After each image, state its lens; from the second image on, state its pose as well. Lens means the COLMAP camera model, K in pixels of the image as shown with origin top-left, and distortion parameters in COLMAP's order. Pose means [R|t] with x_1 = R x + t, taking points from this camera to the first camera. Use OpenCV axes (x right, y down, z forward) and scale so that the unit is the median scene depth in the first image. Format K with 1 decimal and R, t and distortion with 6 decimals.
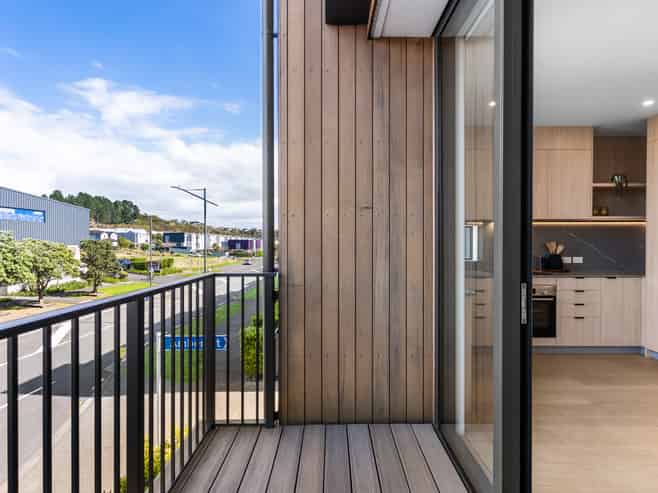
lens RADIAL K [[347.2, 0, 328.5], [0, 347.2, 245.1], [0, 0, 1]] dist [0.002919, 0.001188]
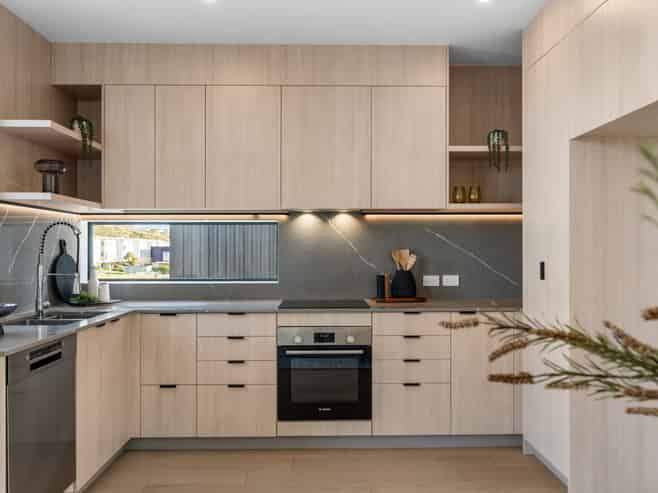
lens RADIAL K [[548.6, 0, 327.5], [0, 548.6, 245.7], [0, 0, 1]] dist [-0.010735, -0.007465]
pose [[0.999735, -0.002989, 0.022827, 0.539595], [0.003356, 0.999866, -0.016016, -0.000806], [-0.022776, 0.016089, 0.999611, 0.111381]]
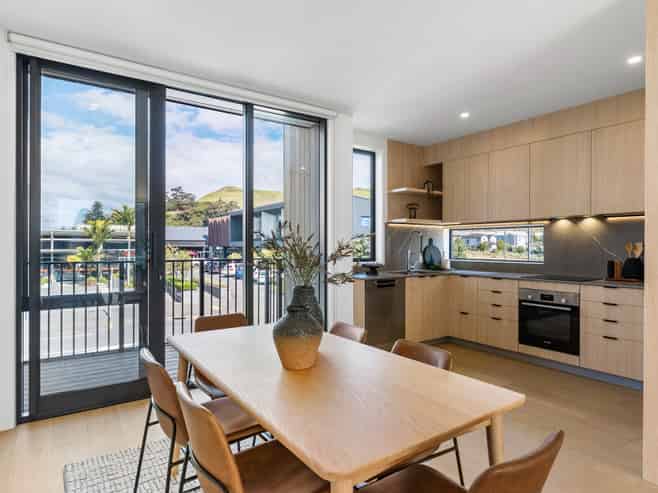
lens RADIAL K [[374.4, 0, 327.7], [0, 374.4, 245.1], [0, 0, 1]] dist [-0.003182, -0.000389]
pose [[0.565359, -0.000733, -0.824845, 1.009576], [-0.006214, 0.999967, -0.005147, 0.006028], [0.824821, 0.008035, 0.565336, -0.010723]]
